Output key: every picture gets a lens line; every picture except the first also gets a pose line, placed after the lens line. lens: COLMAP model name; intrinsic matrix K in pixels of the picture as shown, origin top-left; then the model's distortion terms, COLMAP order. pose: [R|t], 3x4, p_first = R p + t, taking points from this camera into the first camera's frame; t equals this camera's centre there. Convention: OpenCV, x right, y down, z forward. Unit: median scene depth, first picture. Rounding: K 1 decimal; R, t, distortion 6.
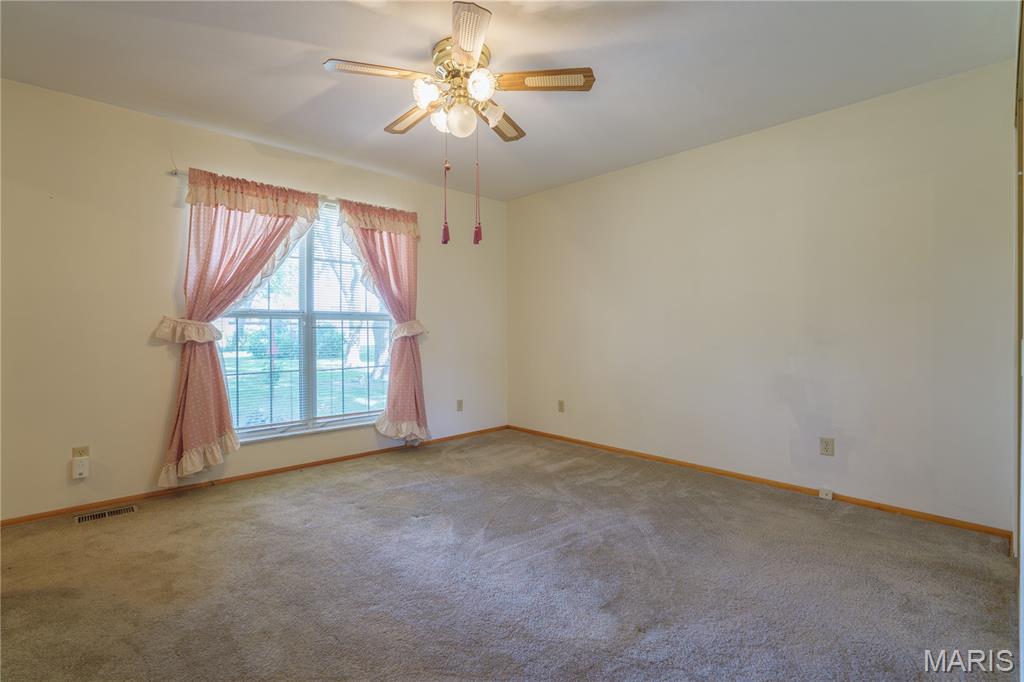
lens RADIAL K [[470.0, 0, 479.8], [0, 470.0, 315.9], [0, 0, 1]] dist [-0.002487, 0.001020]
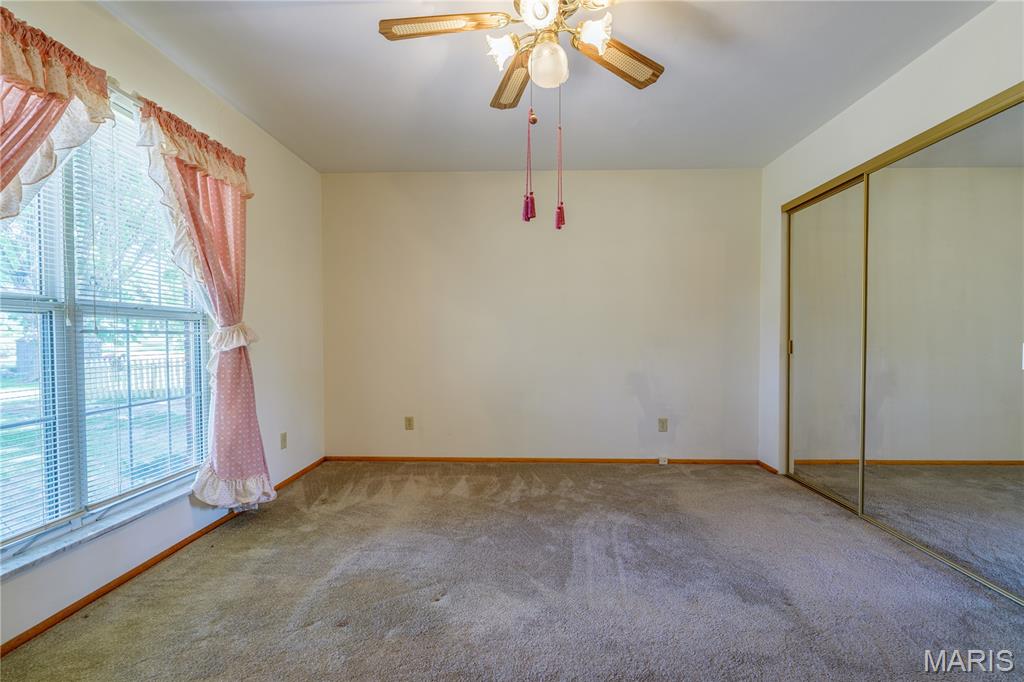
lens RADIAL K [[470.0, 0, 507.4], [0, 470.0, 336.3], [0, 0, 1]] dist [-0.002487, 0.001020]
pose [[0.693885, 0.001374, 0.720084, -0.432883], [-0.020667, 0.999624, 0.018008, 0.012120], [-0.719789, -0.027378, 0.693653, 0.338123]]
